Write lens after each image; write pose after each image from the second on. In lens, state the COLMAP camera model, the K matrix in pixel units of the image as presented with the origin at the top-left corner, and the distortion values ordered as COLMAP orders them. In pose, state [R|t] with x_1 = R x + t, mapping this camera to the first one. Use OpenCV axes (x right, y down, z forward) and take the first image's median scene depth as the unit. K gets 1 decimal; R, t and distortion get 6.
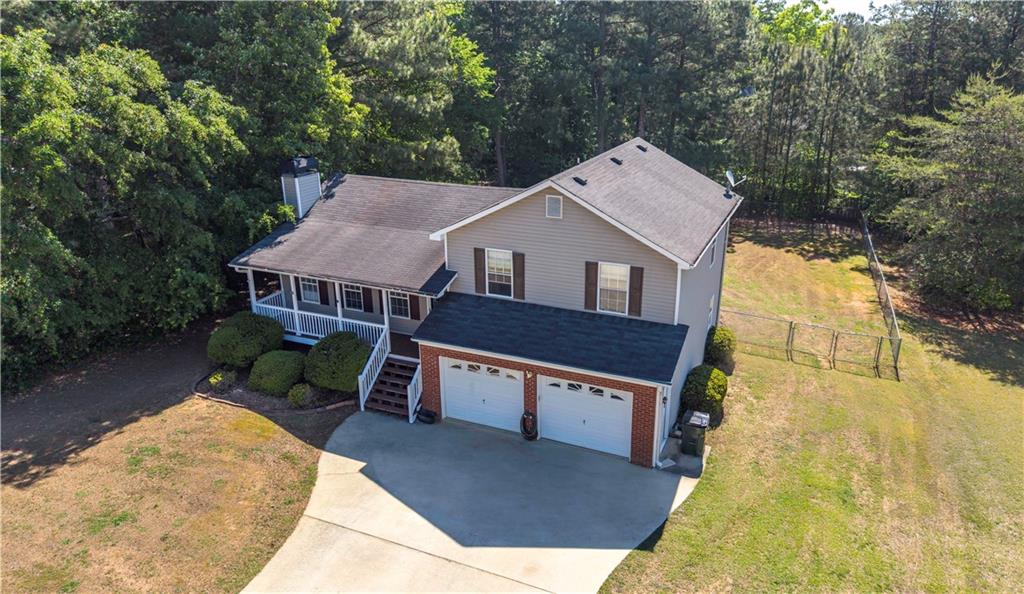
lens RADIAL K [[708.0, 0, 521.9], [0, 708.0, 294.3], [0, 0, 1]] dist [-0.009252, -0.004008]
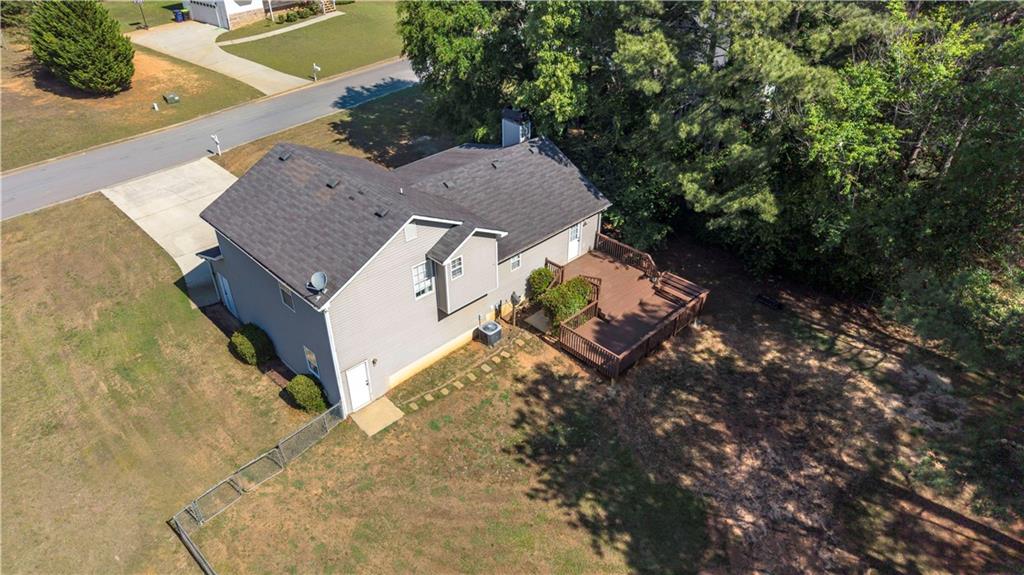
lens RADIAL K [[679.5, 0, 512.0], [0, 679.5, 287.5], [0, 0, 1]] dist [-0.065137, 0.042416]
pose [[-0.363274, 0.528123, -0.767540, 1.056684], [-0.310342, 0.708183, 0.634165, -0.934475], [0.878476, 0.468575, -0.093366, 1.607850]]
